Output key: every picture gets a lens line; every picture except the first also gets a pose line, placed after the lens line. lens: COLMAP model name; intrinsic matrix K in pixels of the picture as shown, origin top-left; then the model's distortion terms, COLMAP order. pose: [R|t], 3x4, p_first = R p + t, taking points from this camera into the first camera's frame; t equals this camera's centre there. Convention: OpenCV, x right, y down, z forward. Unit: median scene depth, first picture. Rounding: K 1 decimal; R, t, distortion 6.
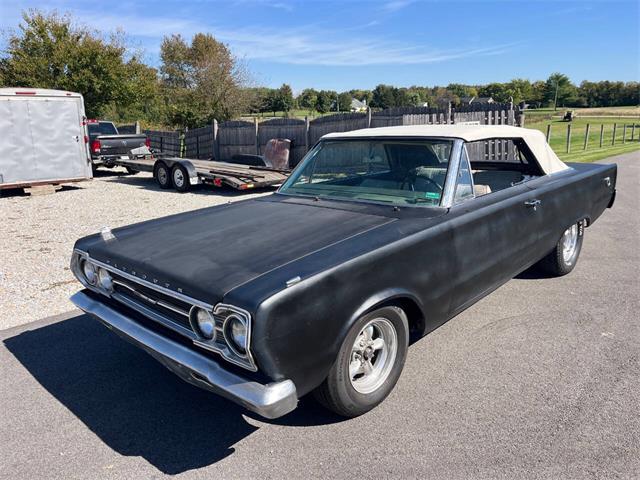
lens RADIAL K [[482.5, 0, 318.1], [0, 482.5, 238.1], [0, 0, 1]] dist [0.099011, -0.139660]
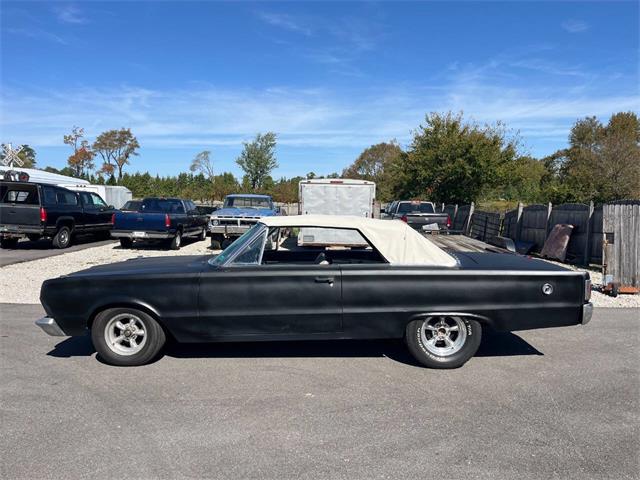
lens RADIAL K [[485.0, 0, 330.8], [0, 485.0, 249.6], [0, 0, 1]] dist [0.013387, 0.005083]
pose [[0.681900, 0.099797, -0.724606, 0.236262], [-0.195039, 0.979589, -0.048629, -0.016504], [0.704963, 0.174486, 0.687446, 0.027453]]
